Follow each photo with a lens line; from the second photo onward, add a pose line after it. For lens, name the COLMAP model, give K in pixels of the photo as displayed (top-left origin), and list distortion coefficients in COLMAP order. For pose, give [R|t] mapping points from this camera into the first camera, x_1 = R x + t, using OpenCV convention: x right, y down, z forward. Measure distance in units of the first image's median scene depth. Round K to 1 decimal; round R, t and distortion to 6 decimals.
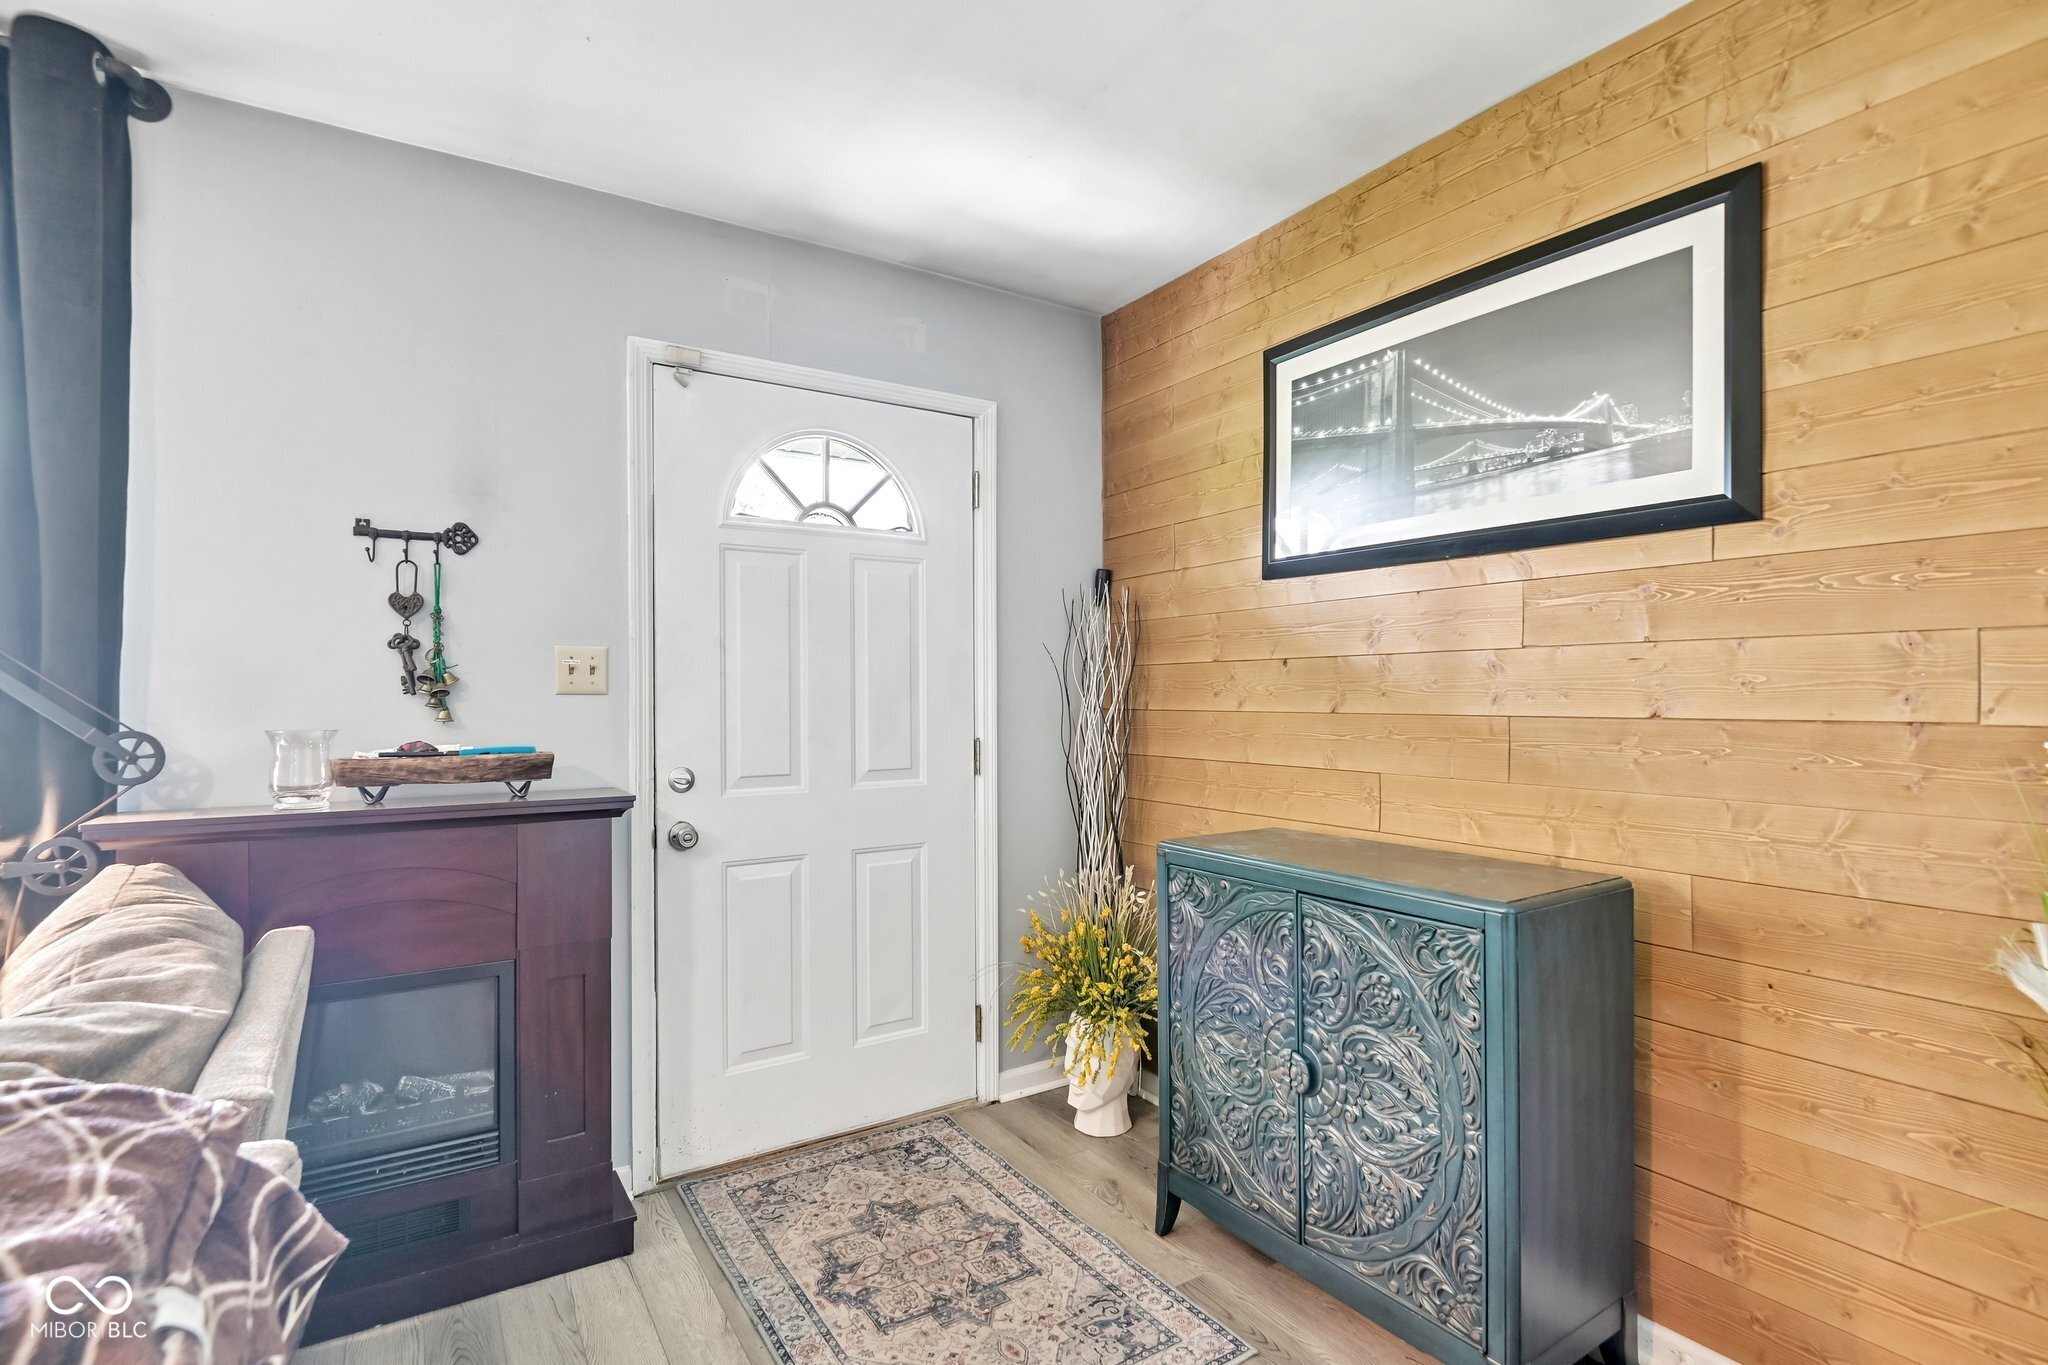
lens RADIAL K [[960.5, 0, 1009.2], [0, 960.5, 690.8], [0, 0, 1]] dist [-0.013288, -0.000437]
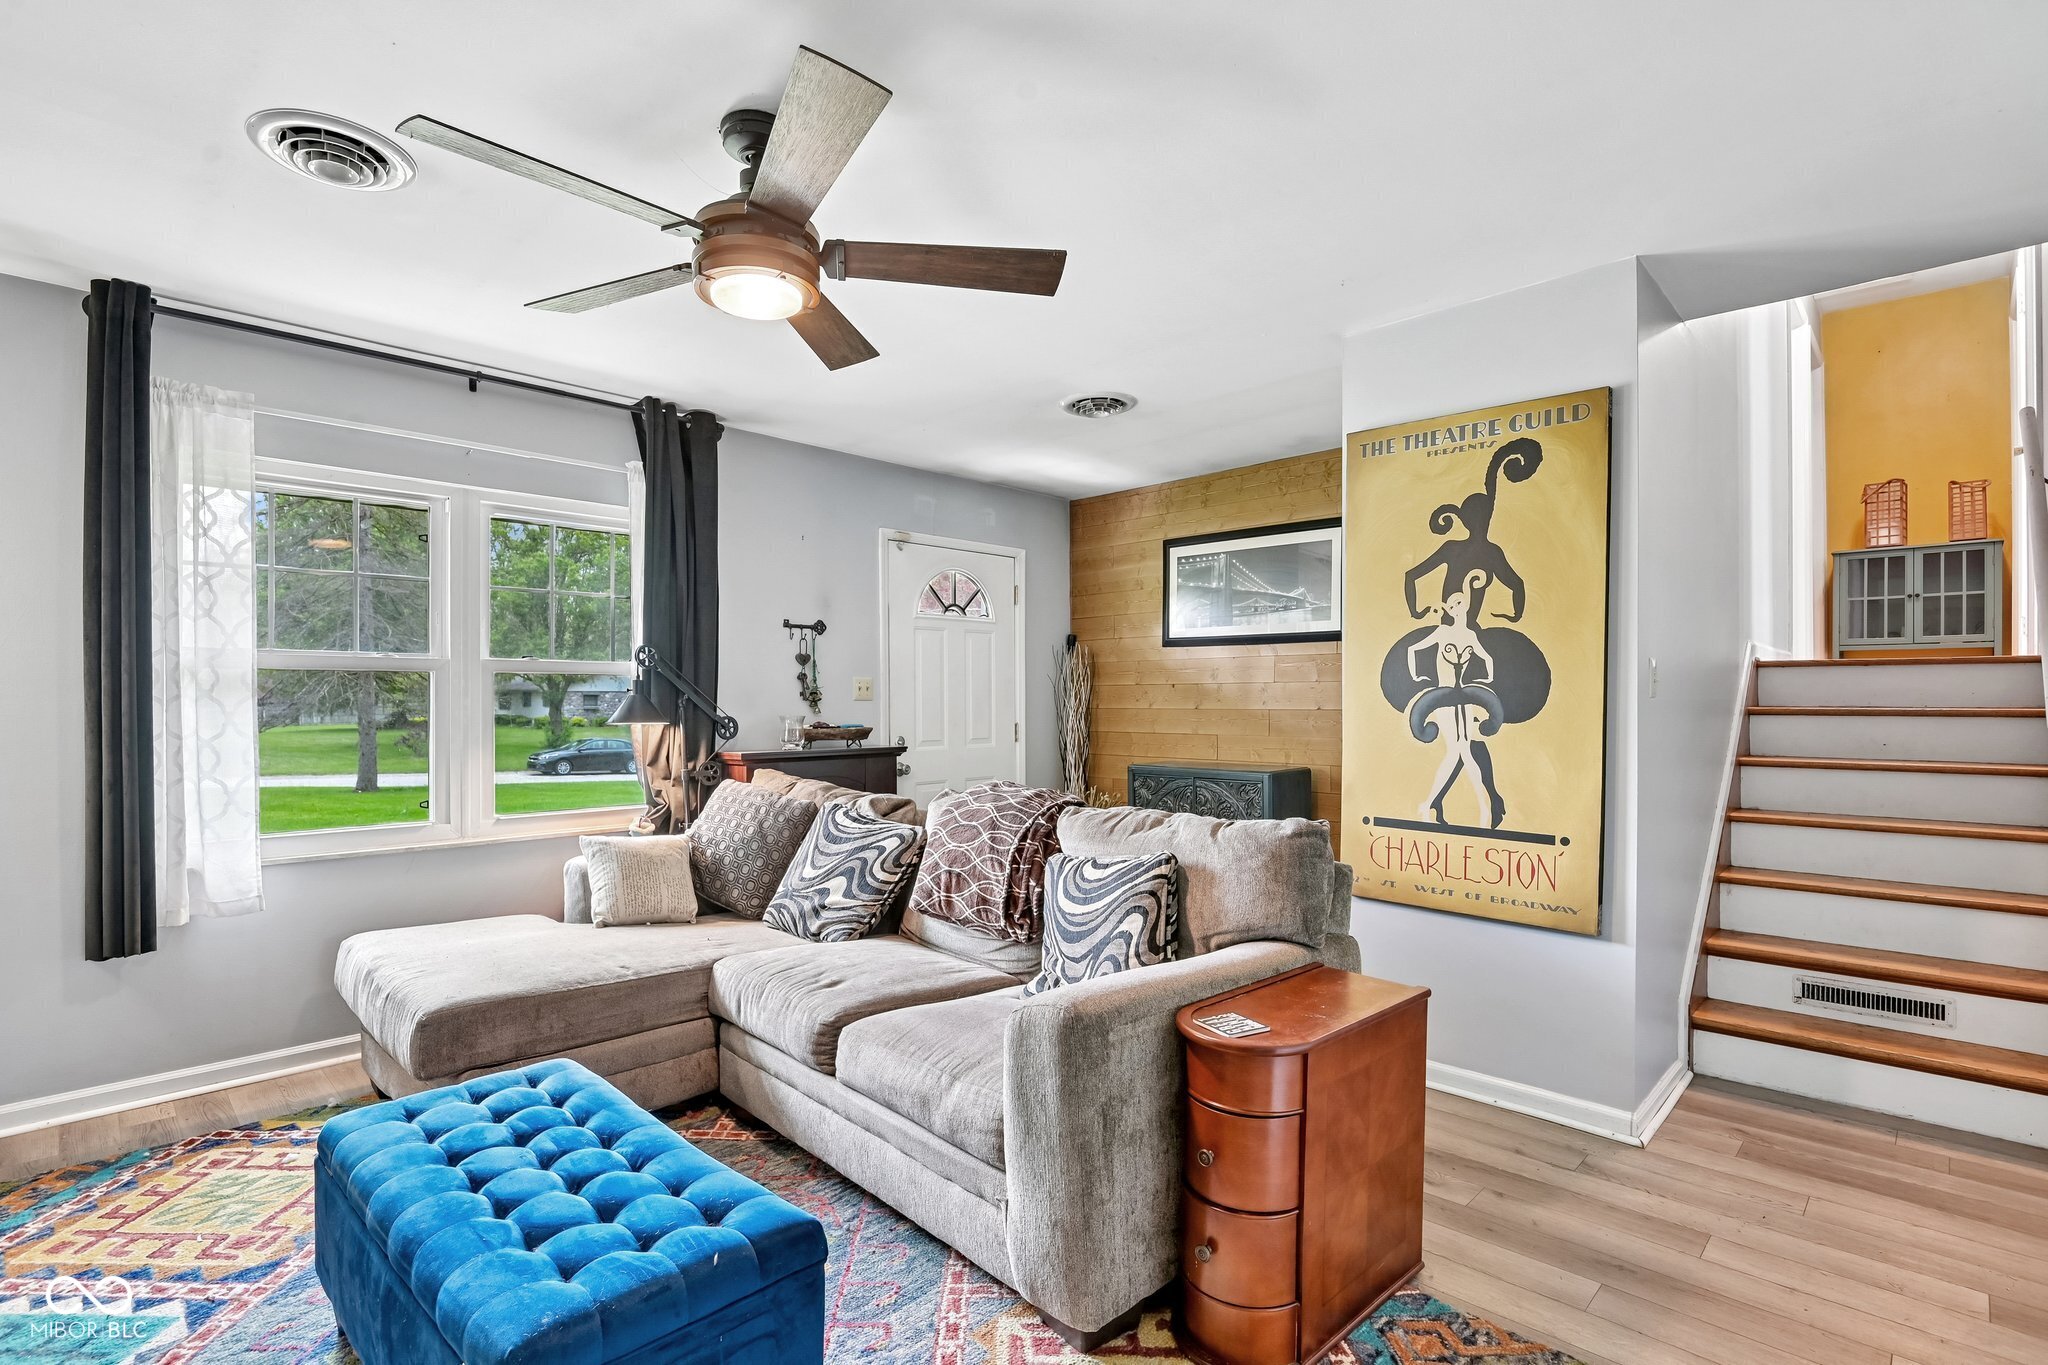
lens RADIAL K [[960.5, 0, 1009.2], [0, 960.5, 690.8], [0, 0, 1]] dist [-0.013288, -0.000437]
pose [[0.975176, 0.003149, 0.221410, -0.648265], [-0.001518, 0.999970, -0.007536, -0.001971], [-0.221427, 0.007013, 0.975152, -1.206678]]
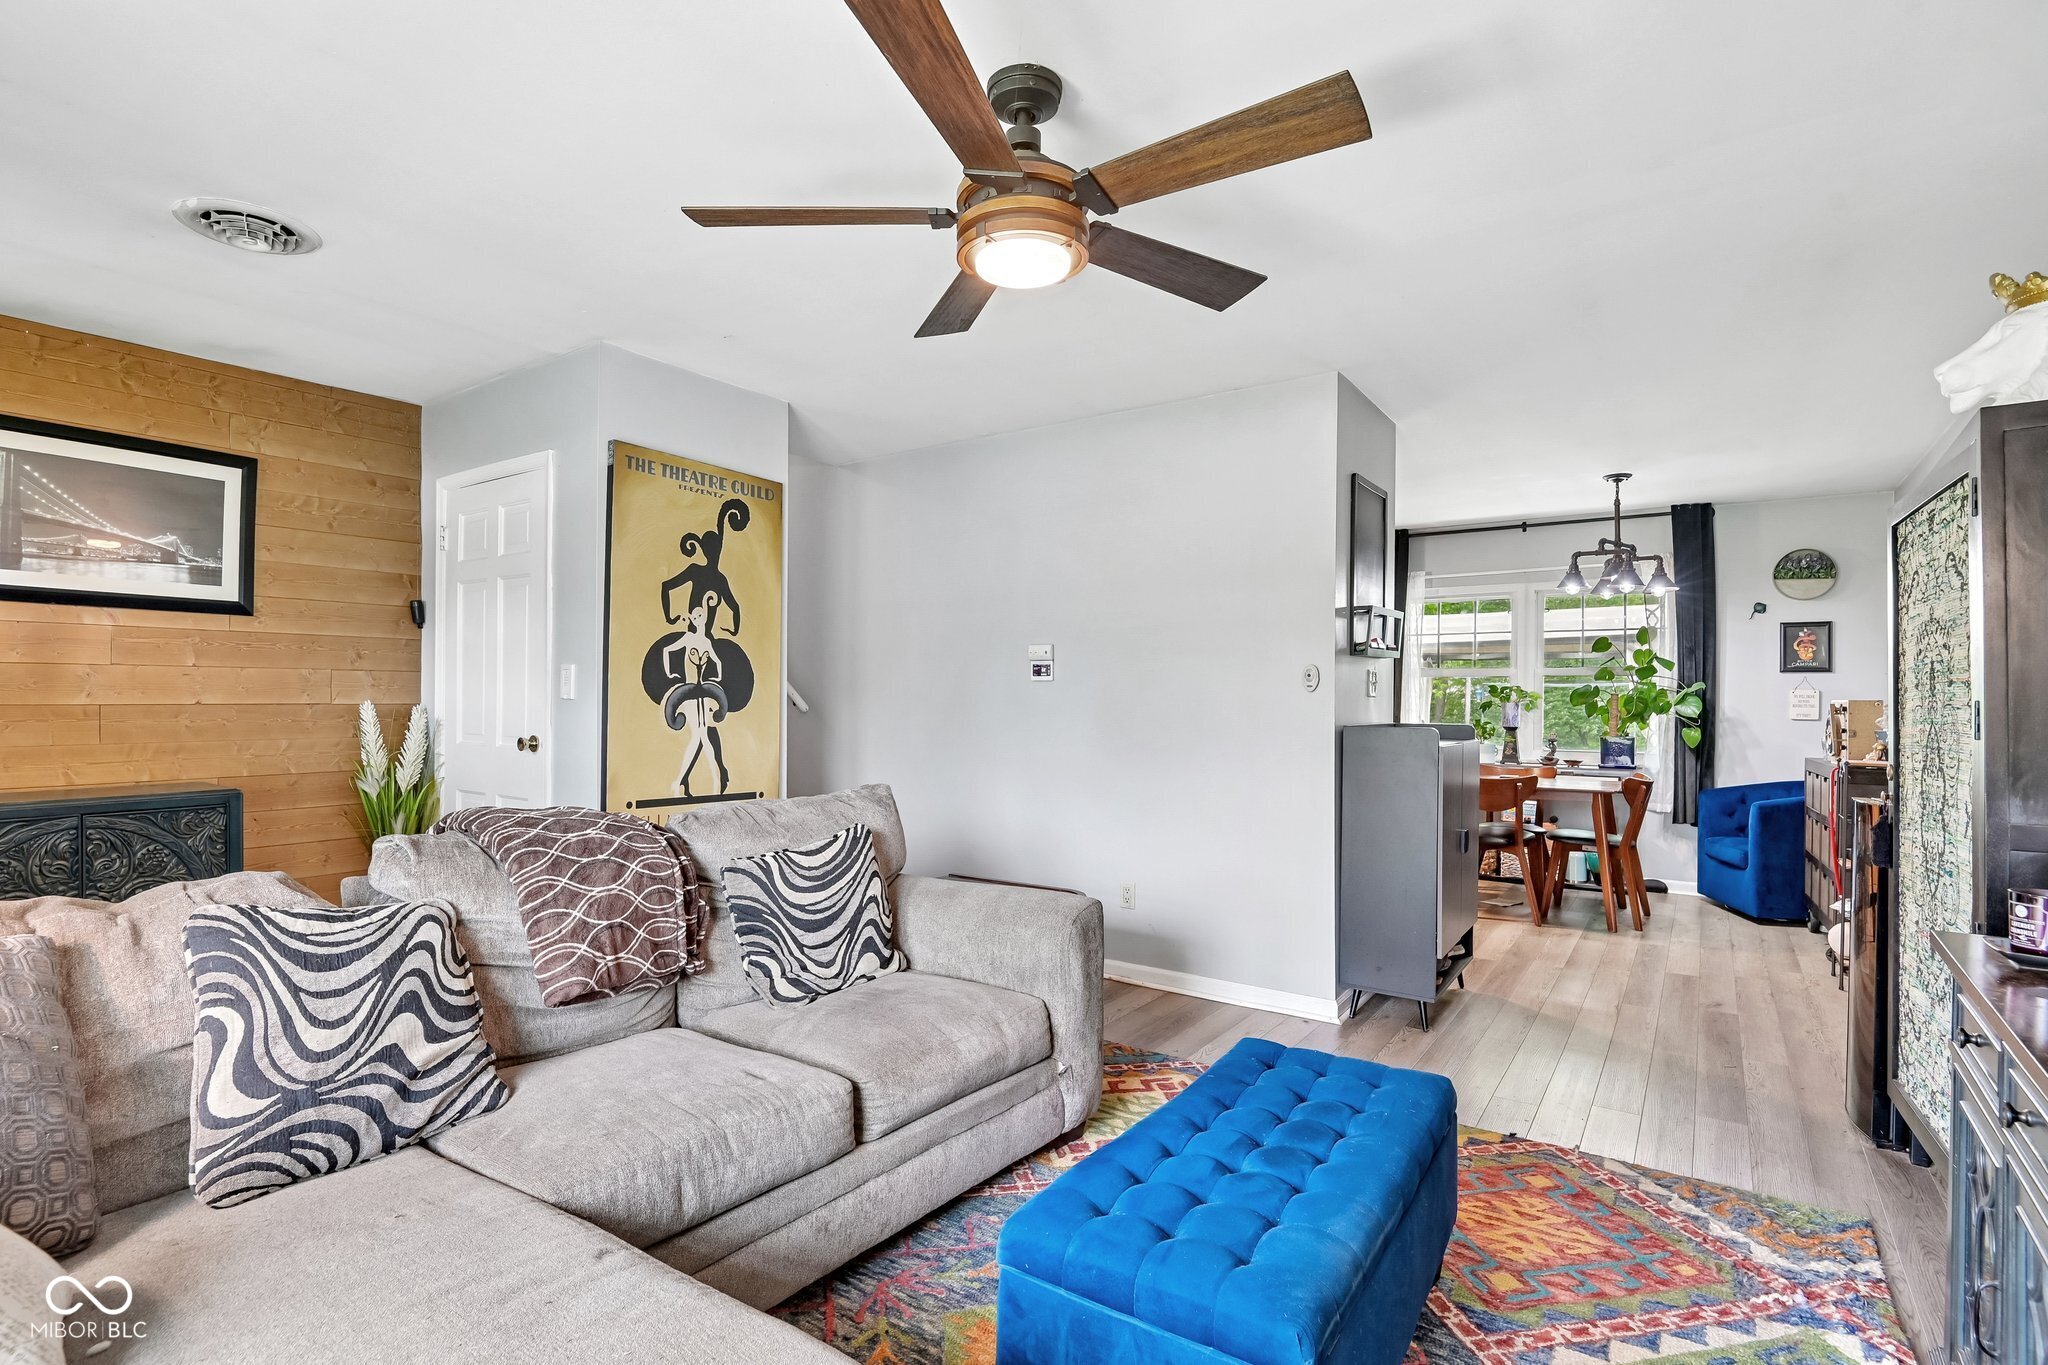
lens RADIAL K [[960.5, 0, 1009.2], [0, 960.5, 690.8], [0, 0, 1]] dist [-0.013288, -0.000437]
pose [[-0.370584, 0.006699, 0.928775, -1.504101], [-0.007182, 0.999923, -0.010077, 0.006992], [-0.928771, -0.010405, -0.370508, 0.122041]]
